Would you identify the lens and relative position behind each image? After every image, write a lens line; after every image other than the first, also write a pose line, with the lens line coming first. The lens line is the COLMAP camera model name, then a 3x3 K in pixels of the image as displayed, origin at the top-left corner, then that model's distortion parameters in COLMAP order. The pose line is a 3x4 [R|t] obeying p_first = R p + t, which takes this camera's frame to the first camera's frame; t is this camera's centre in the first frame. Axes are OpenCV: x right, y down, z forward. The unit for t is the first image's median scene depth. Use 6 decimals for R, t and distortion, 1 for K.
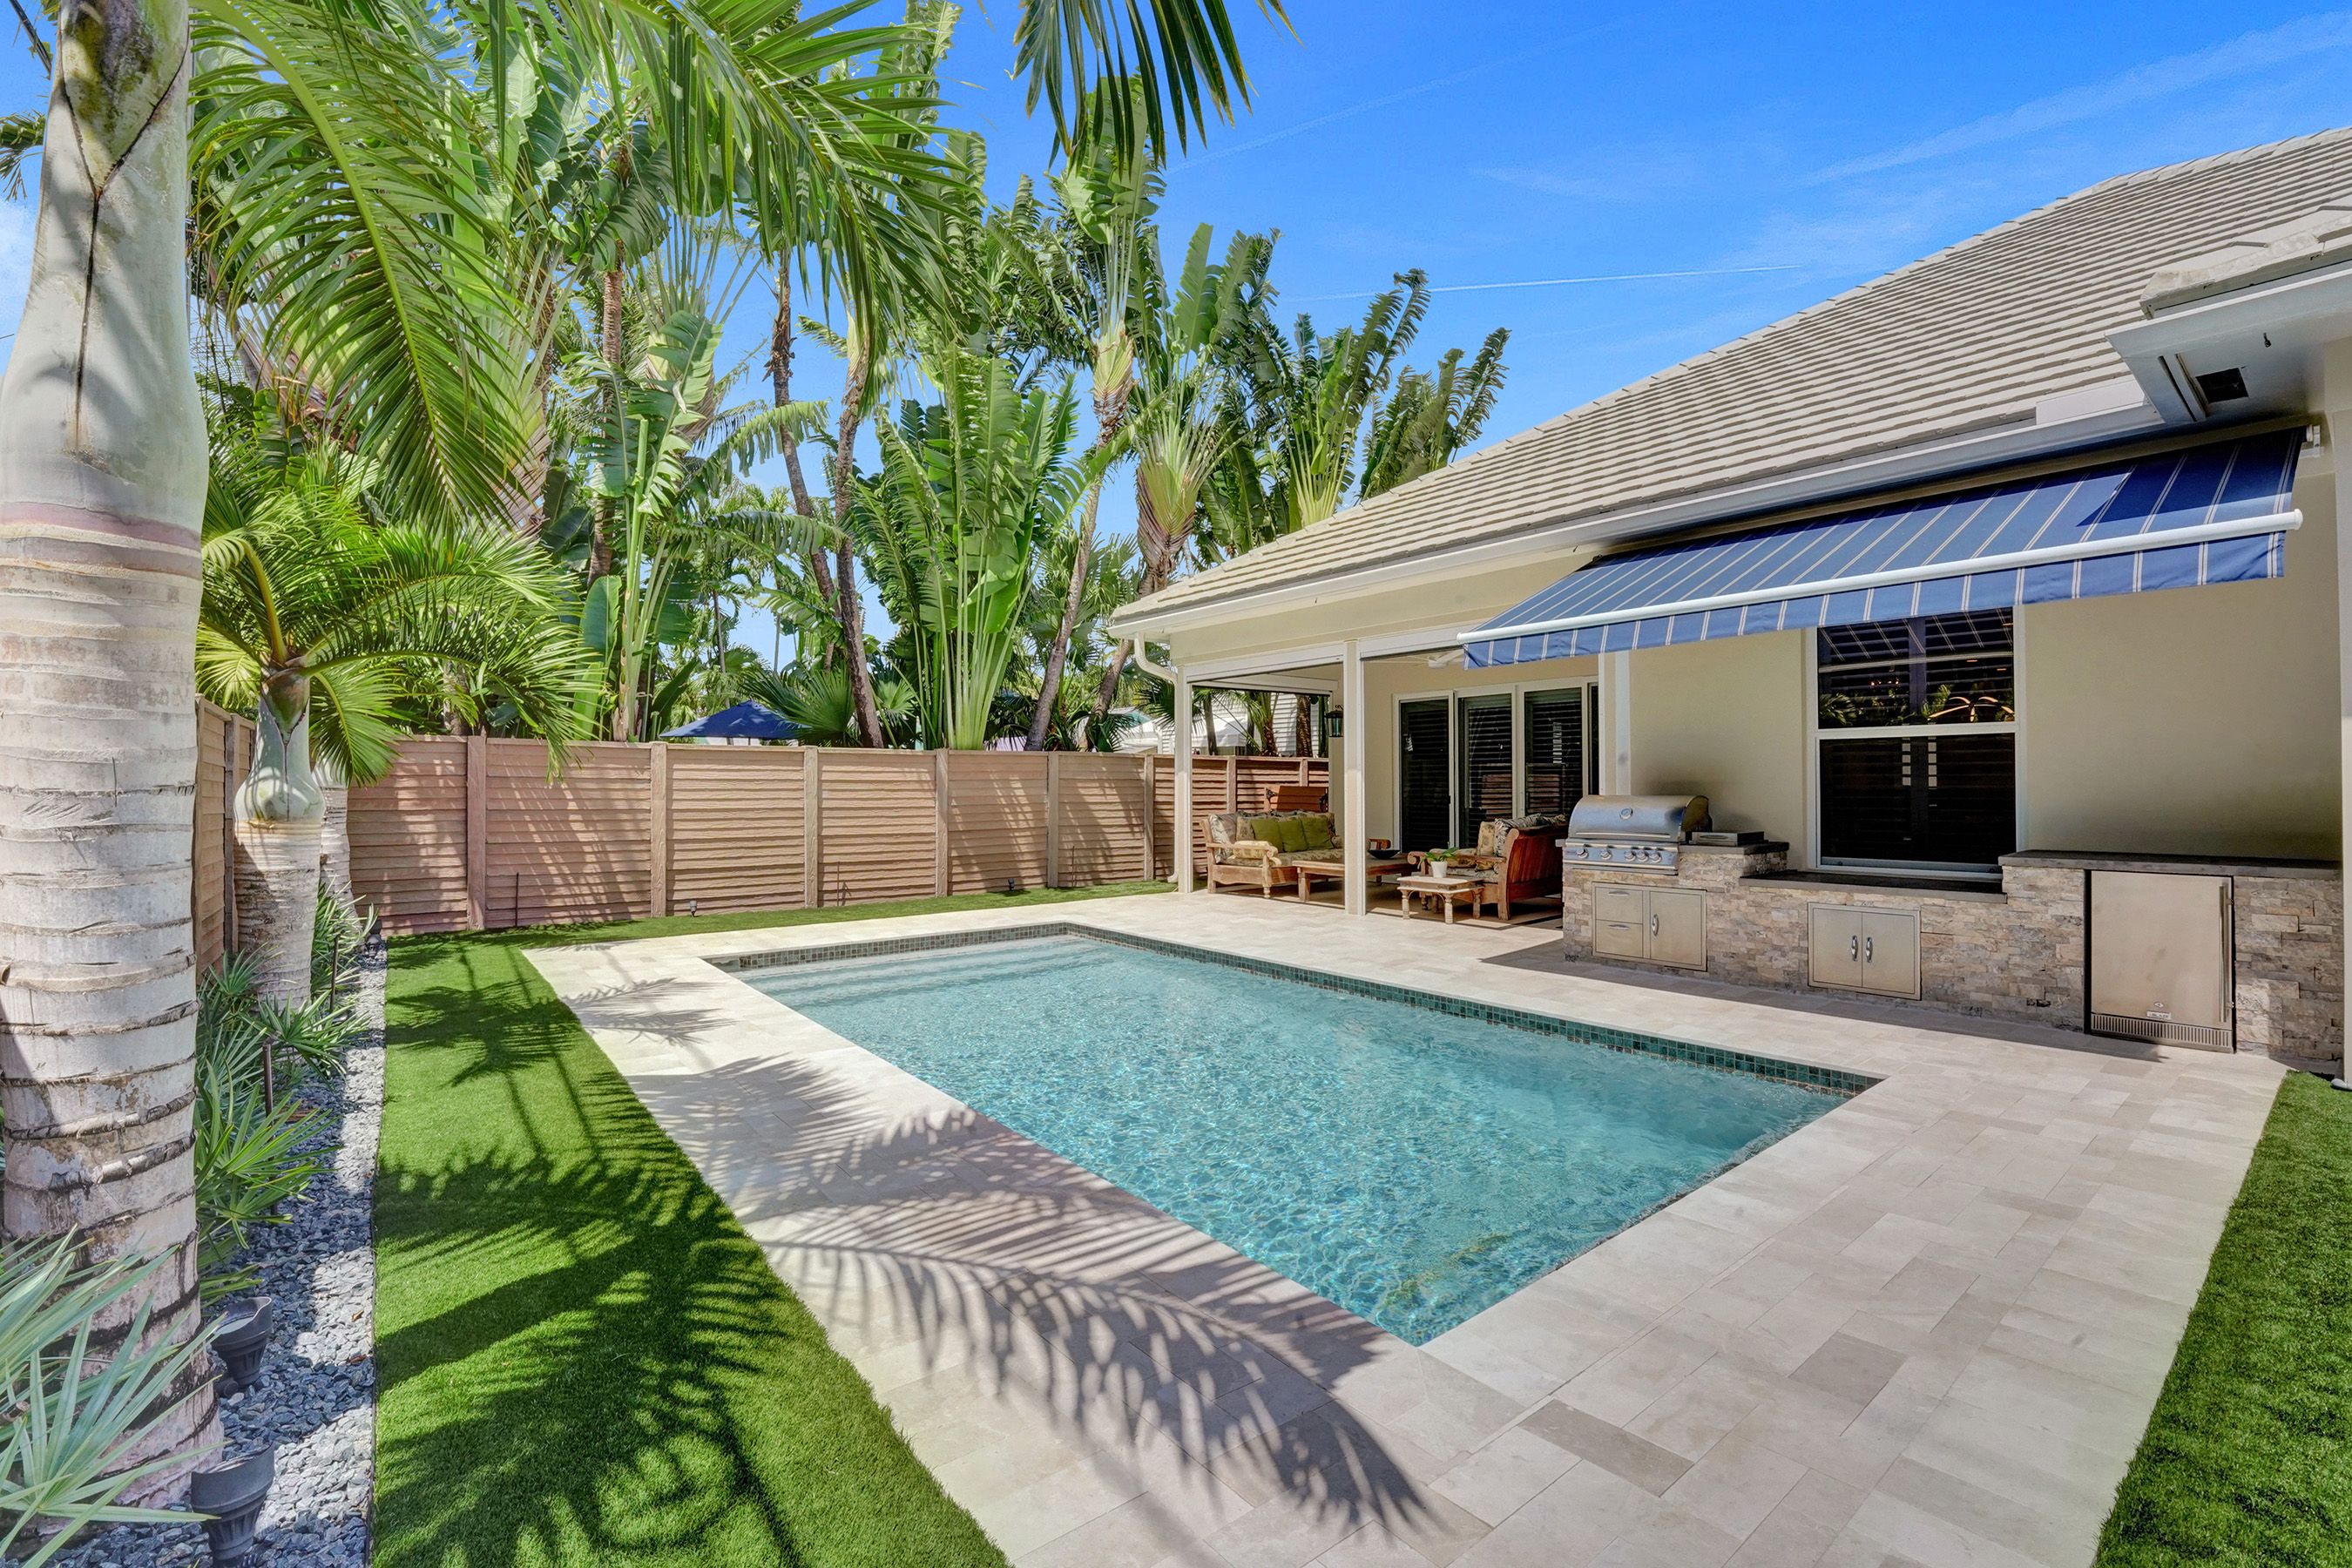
lens RADIAL K [[995.3, 0, 1184.3], [0, 995.3, 773.6], [0, 0, 1]] dist [-0.030200, 0.005213]
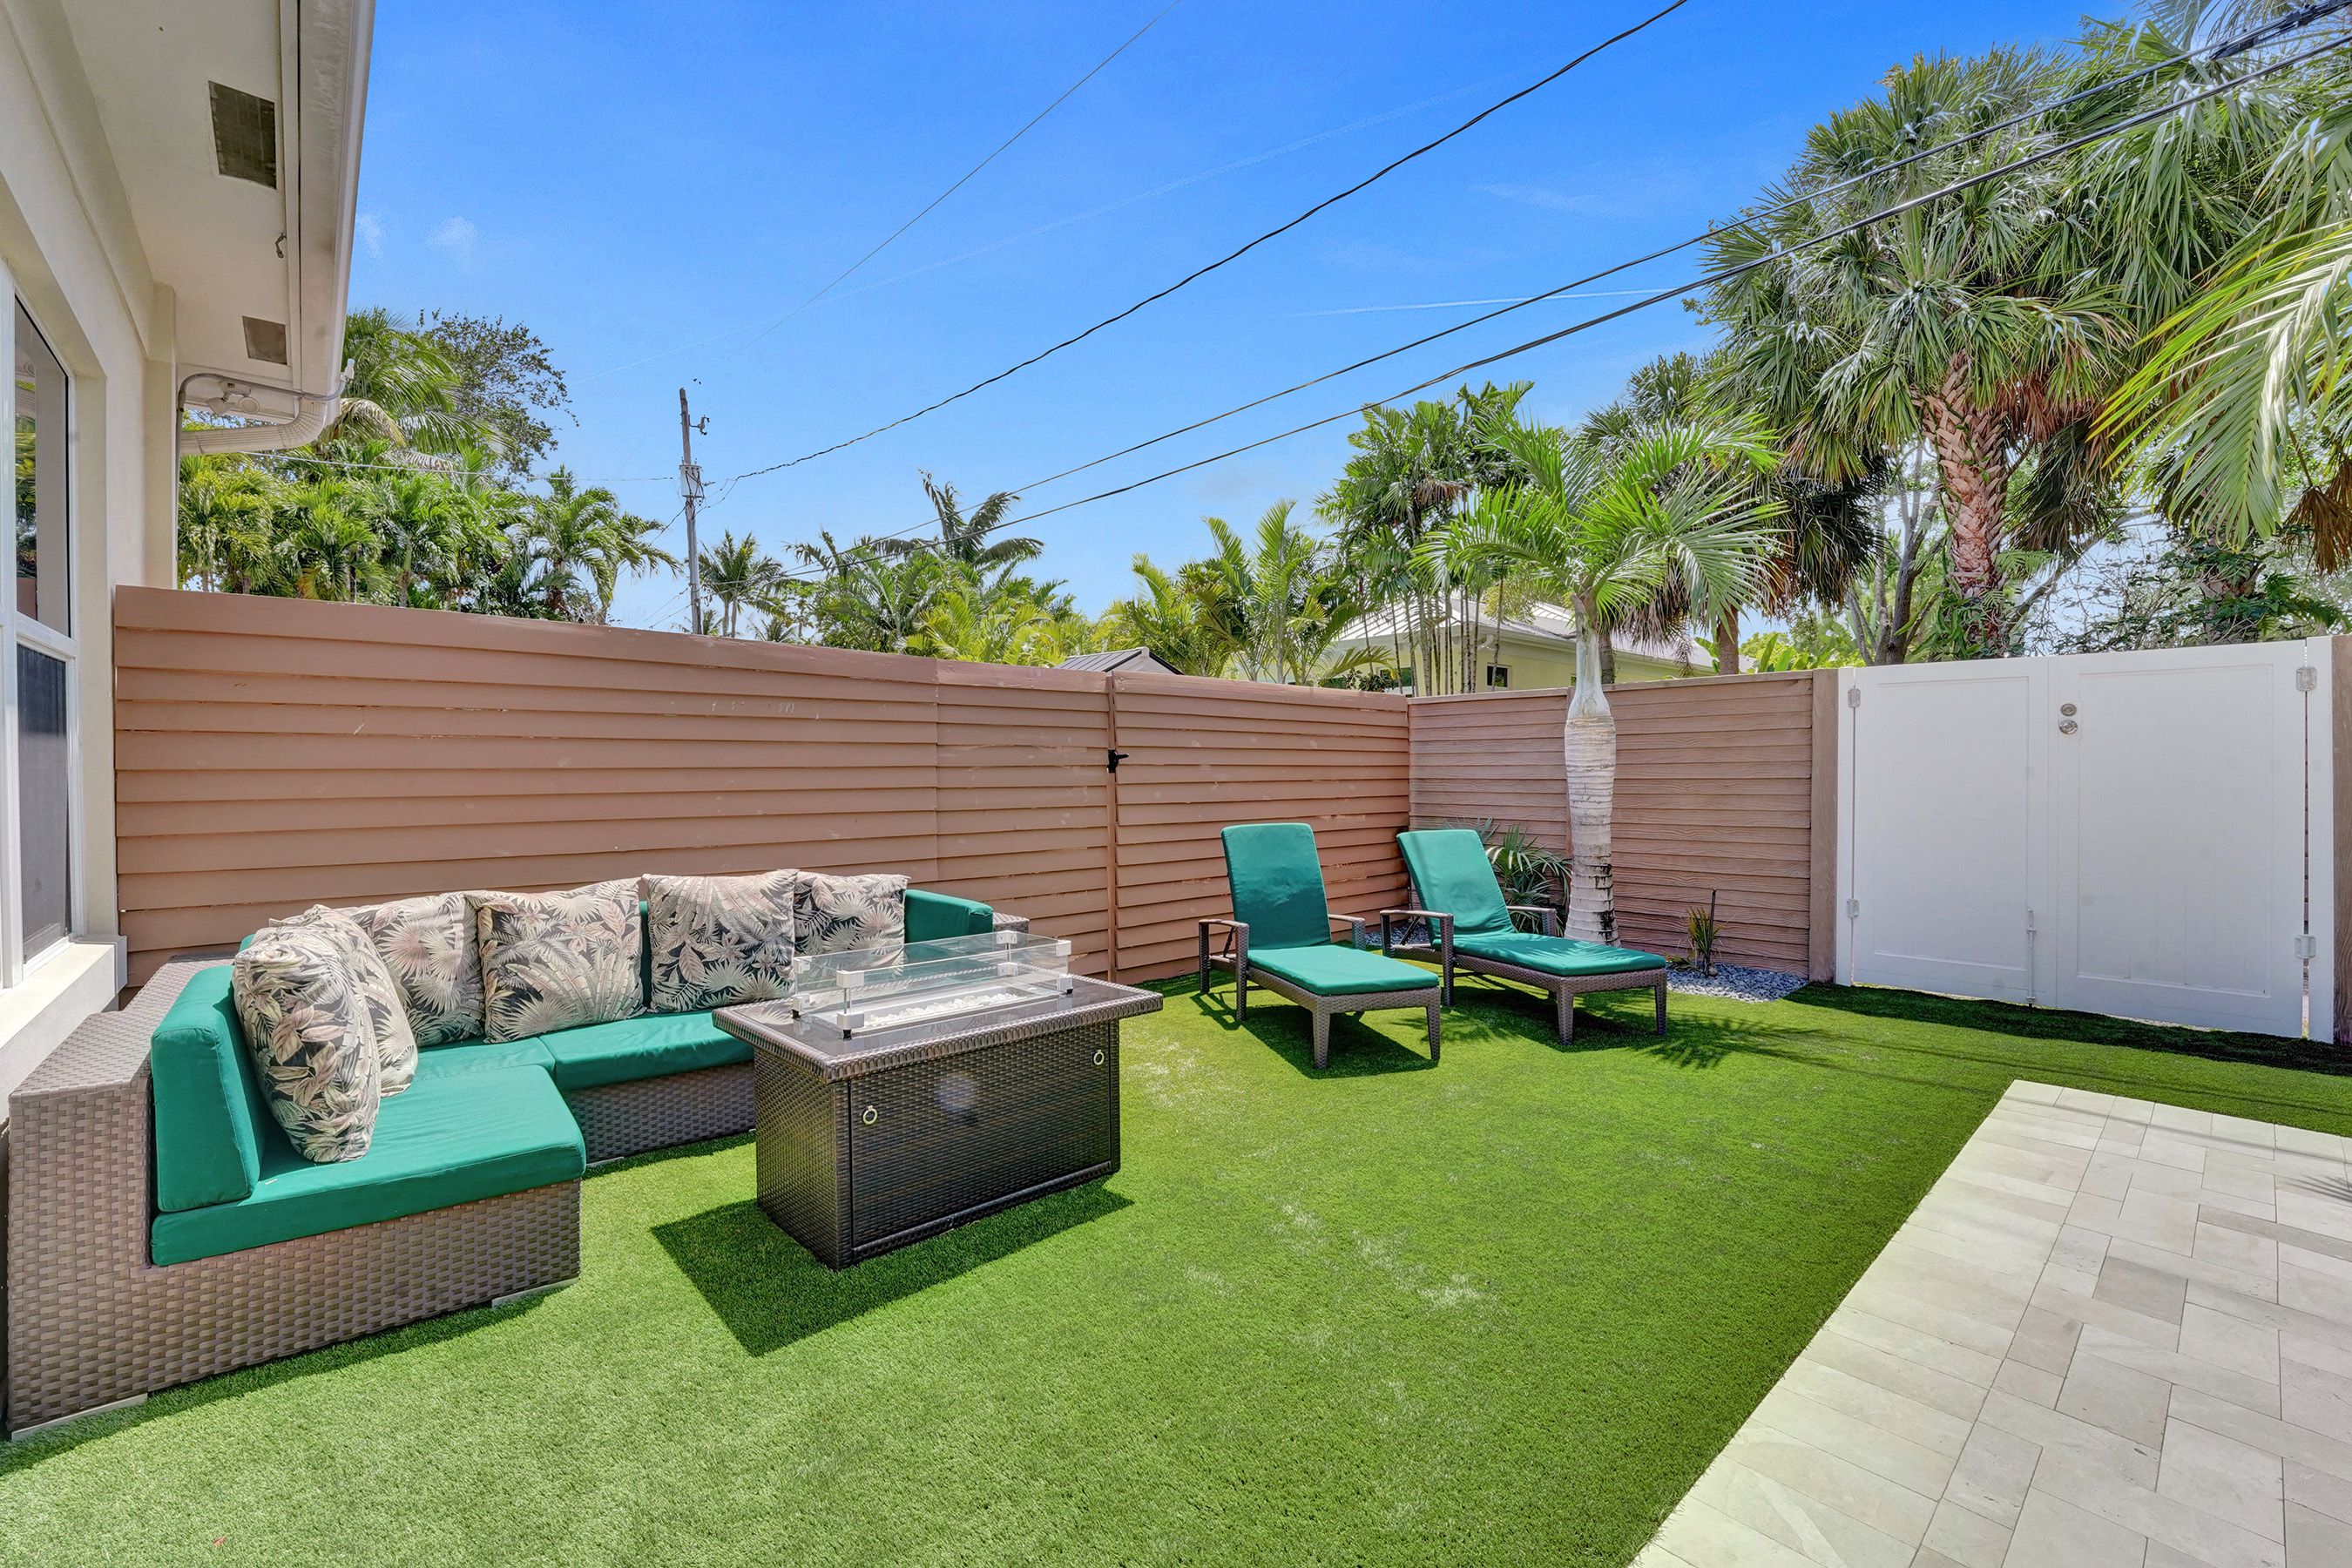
lens RADIAL K [[982.2, 0, 1179.3], [0, 982.2, 778.4], [0, 0, 1]] dist [-0.023040, 0.000451]
pose [[-0.998786, 0.008316, -0.048560, 0.441860], [0.008466, 0.999960, -0.002888, 0.011221], [0.048534, -0.003296, -0.998816, 0.495419]]
